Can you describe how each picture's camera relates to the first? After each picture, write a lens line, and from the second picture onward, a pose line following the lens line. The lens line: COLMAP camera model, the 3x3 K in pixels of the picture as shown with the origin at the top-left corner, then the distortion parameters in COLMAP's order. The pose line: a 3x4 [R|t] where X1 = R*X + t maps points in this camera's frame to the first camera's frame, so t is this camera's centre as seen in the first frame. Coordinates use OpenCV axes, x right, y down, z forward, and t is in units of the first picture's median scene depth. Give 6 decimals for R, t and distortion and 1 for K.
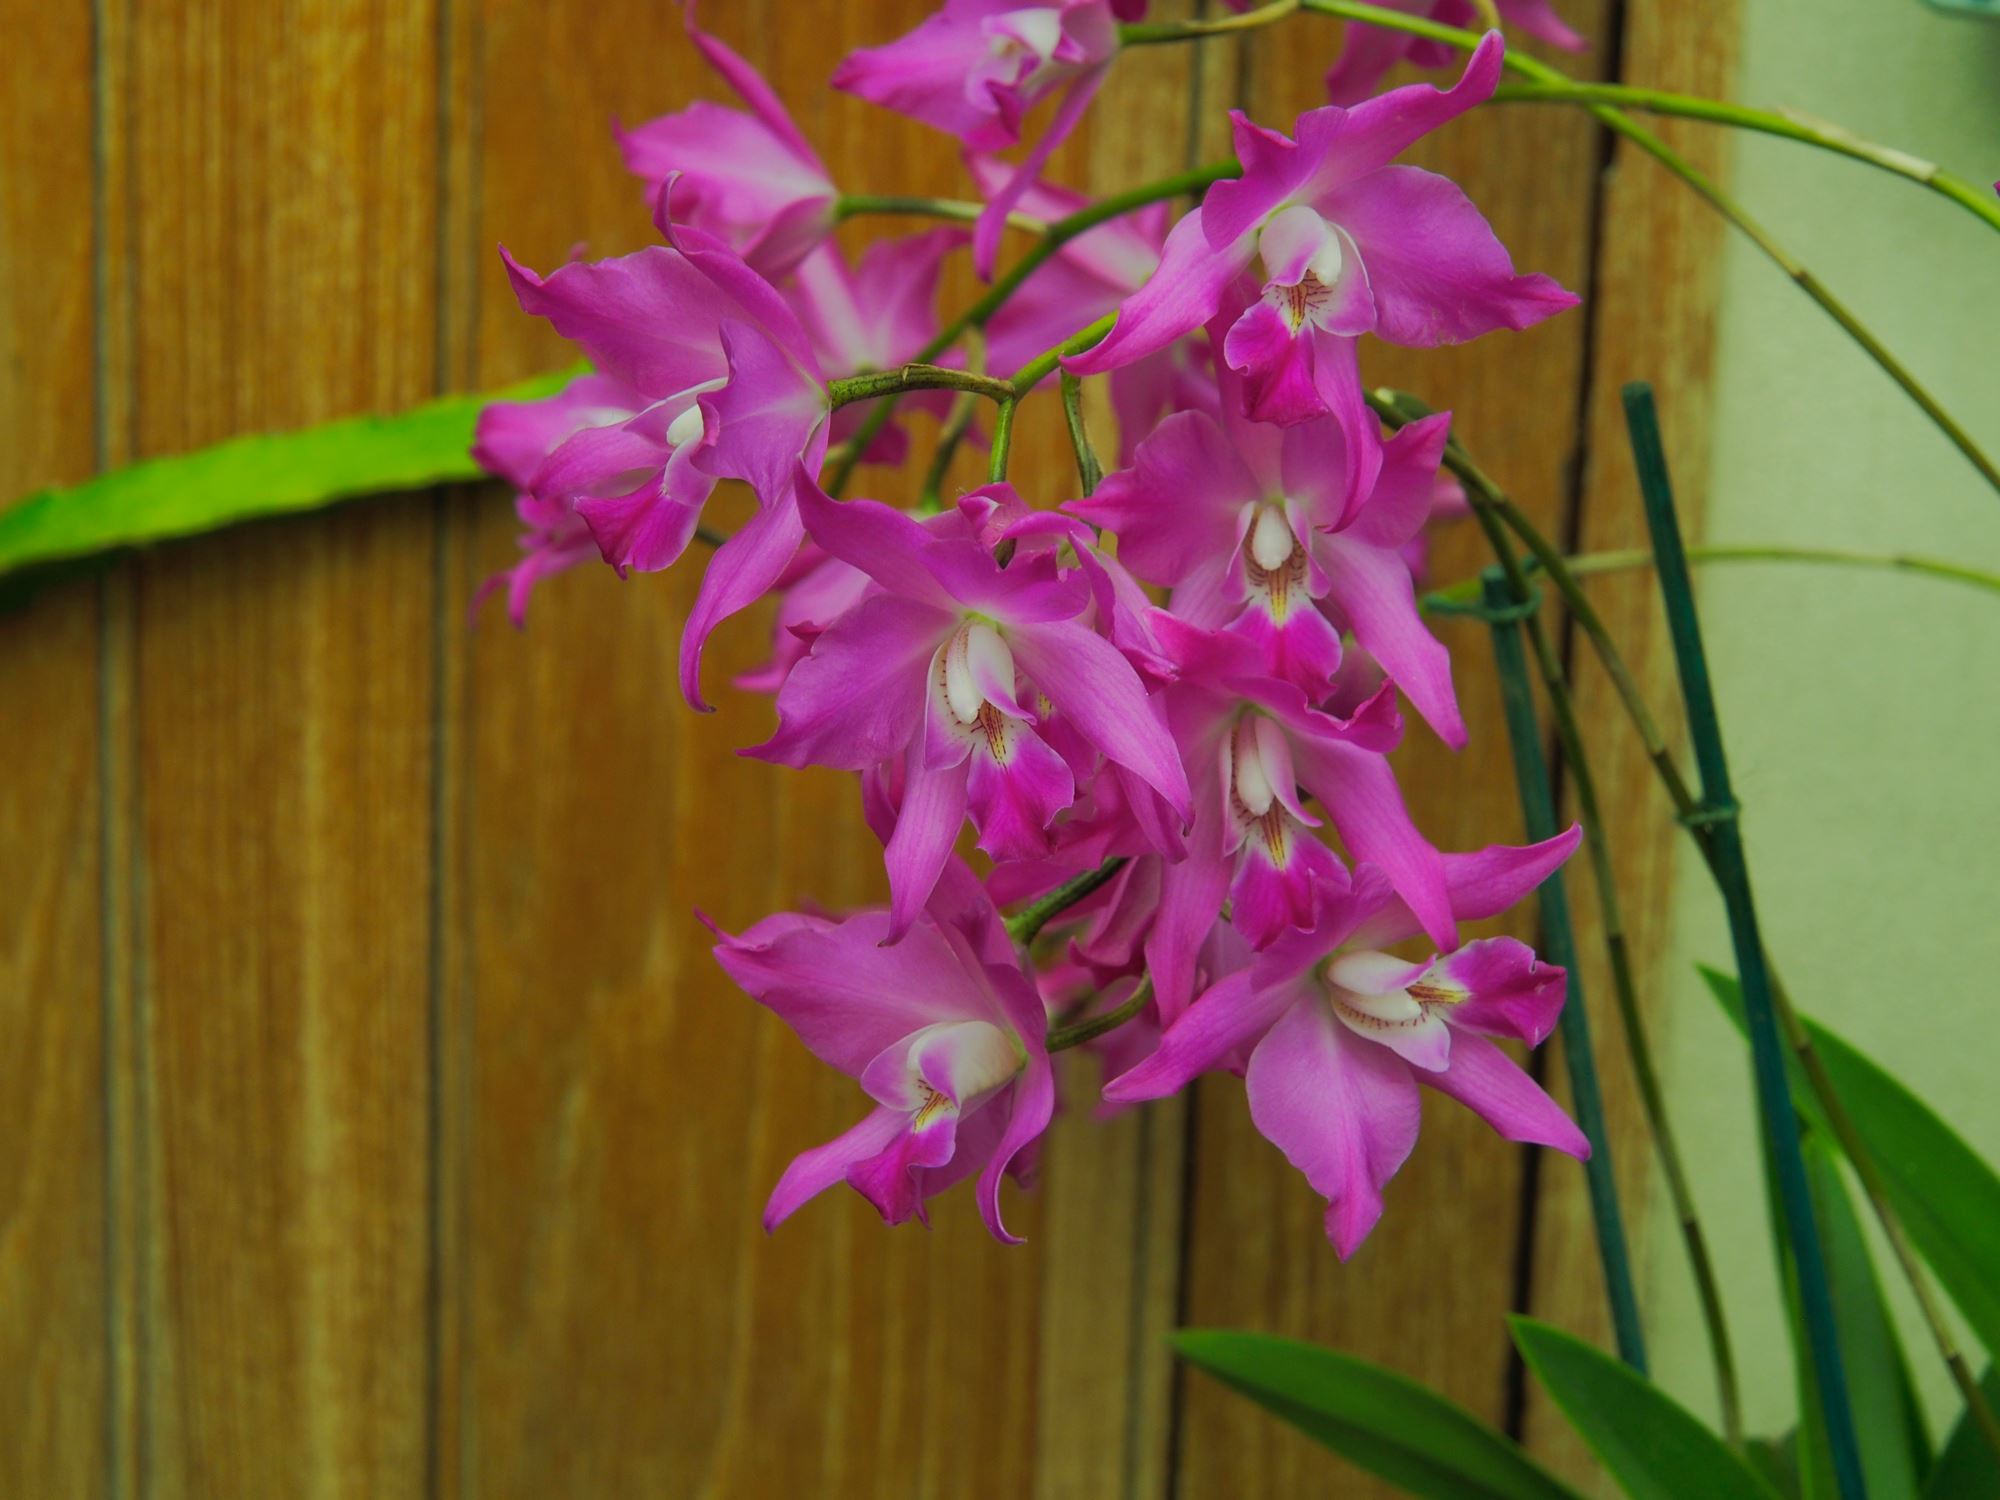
lens RADIAL K [[2904.7, 0, 1005.4], [0, 2904.7, 742.0], [0, 0, 1]] dist [-0.001508, 0.000000]
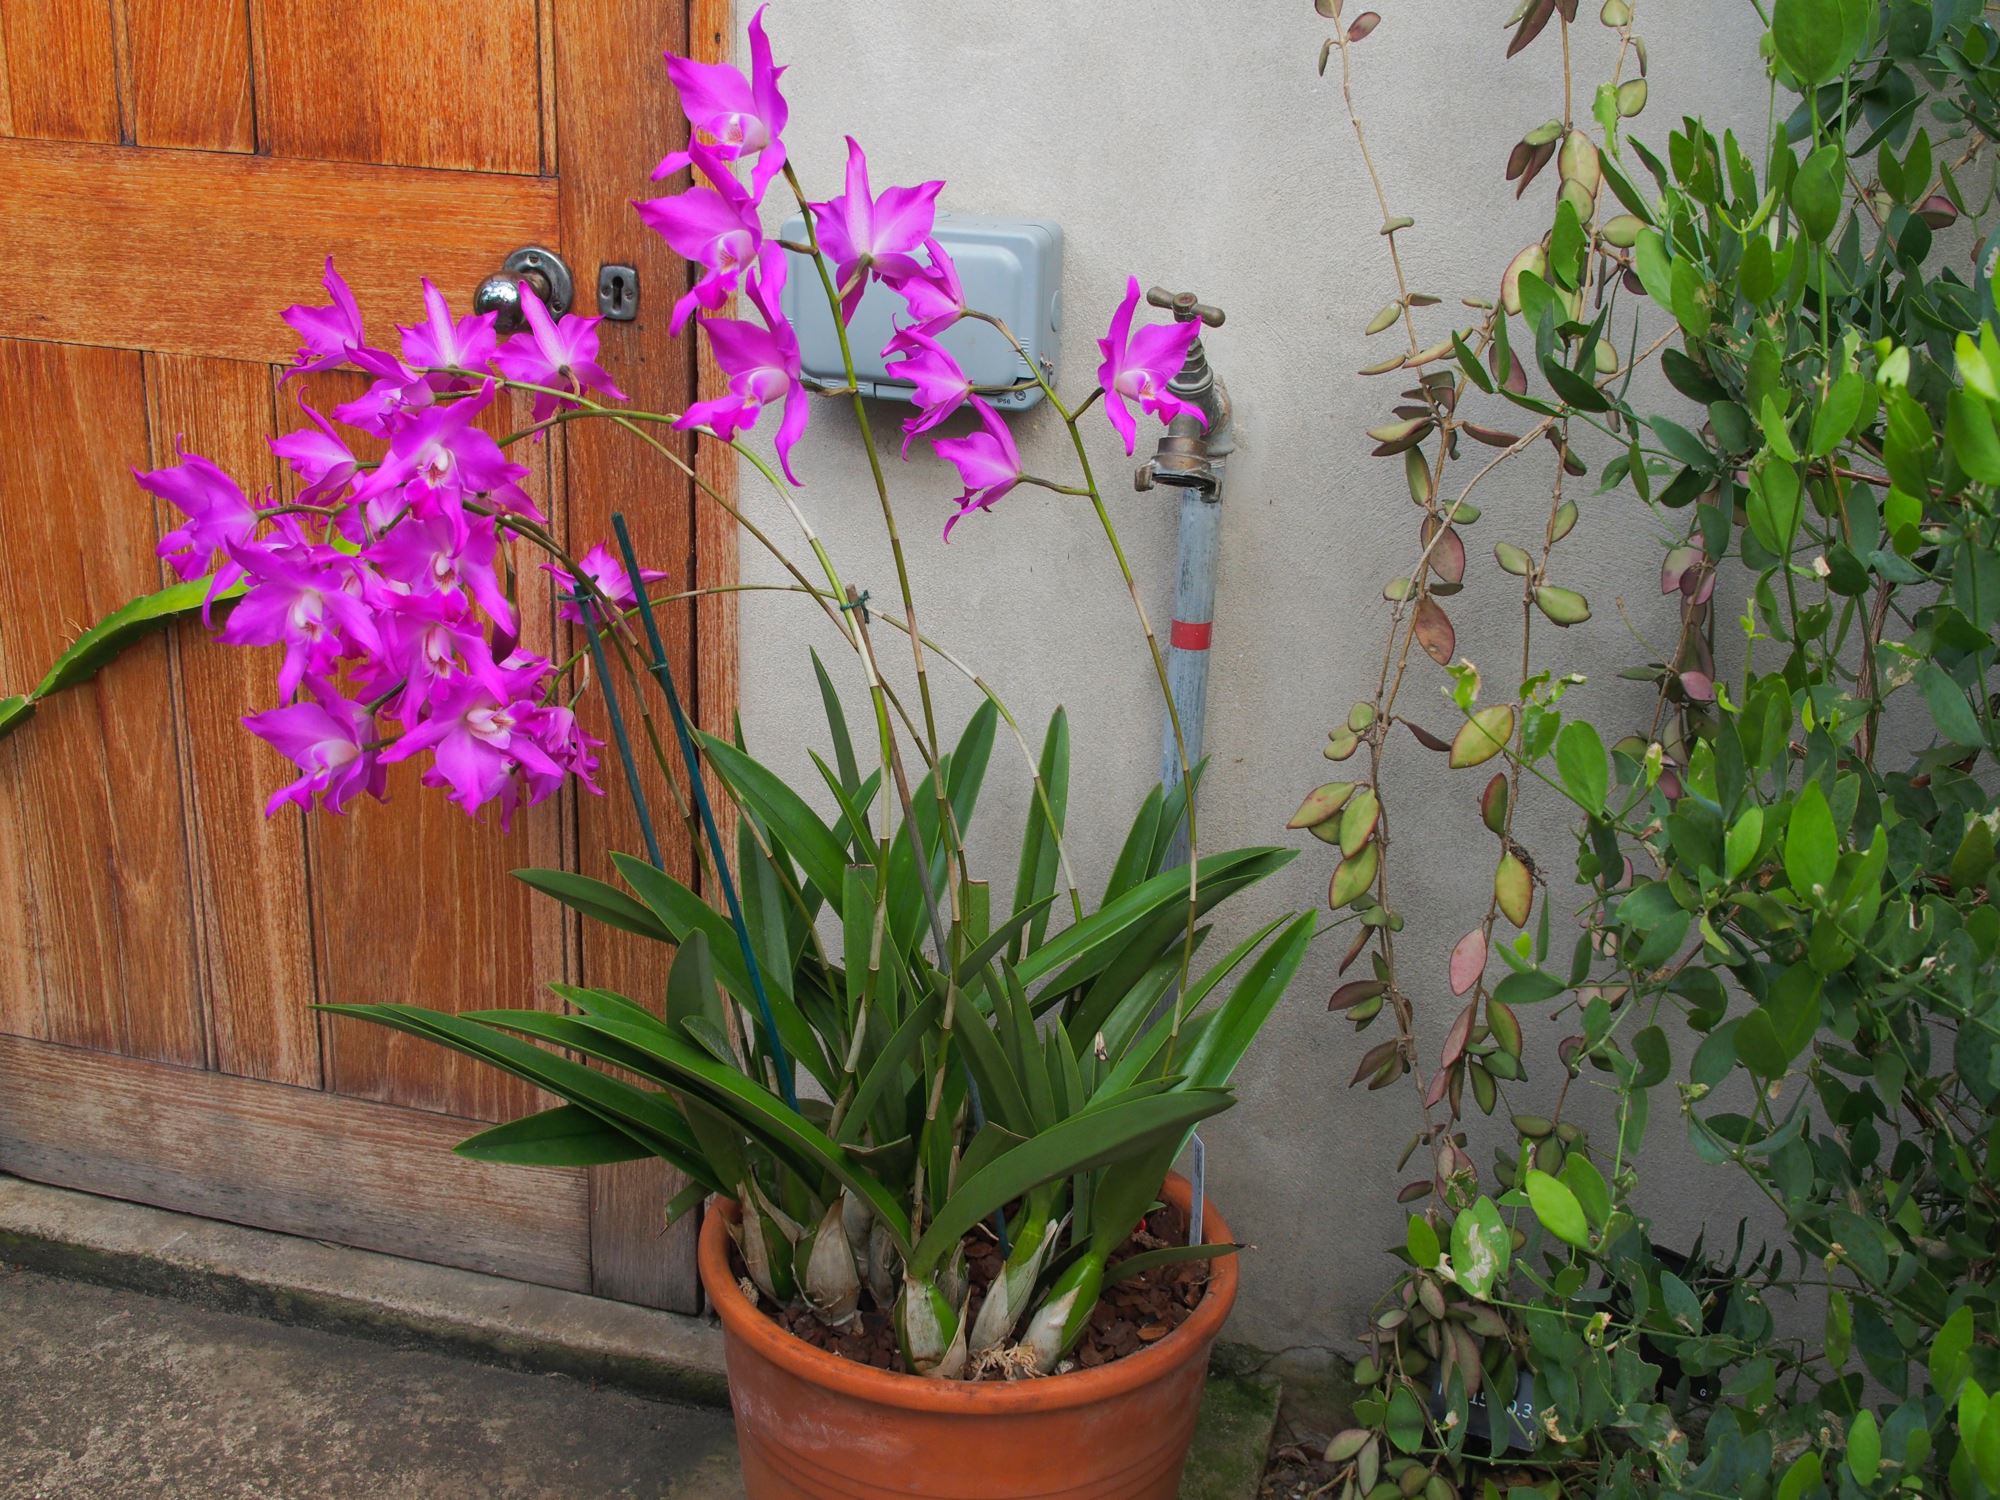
lens RADIAL K [[1113.9, 0, 983.4], [0, 1113.9, 768.7], [0, 0, 1]] dist [-0.005352, -0.000648]
pose [[0.996745, -0.048207, 0.064618, 0.540520], [0.047603, 0.998807, 0.010851, 0.142476], [-0.065064, -0.007740, 0.997851, -0.110699]]
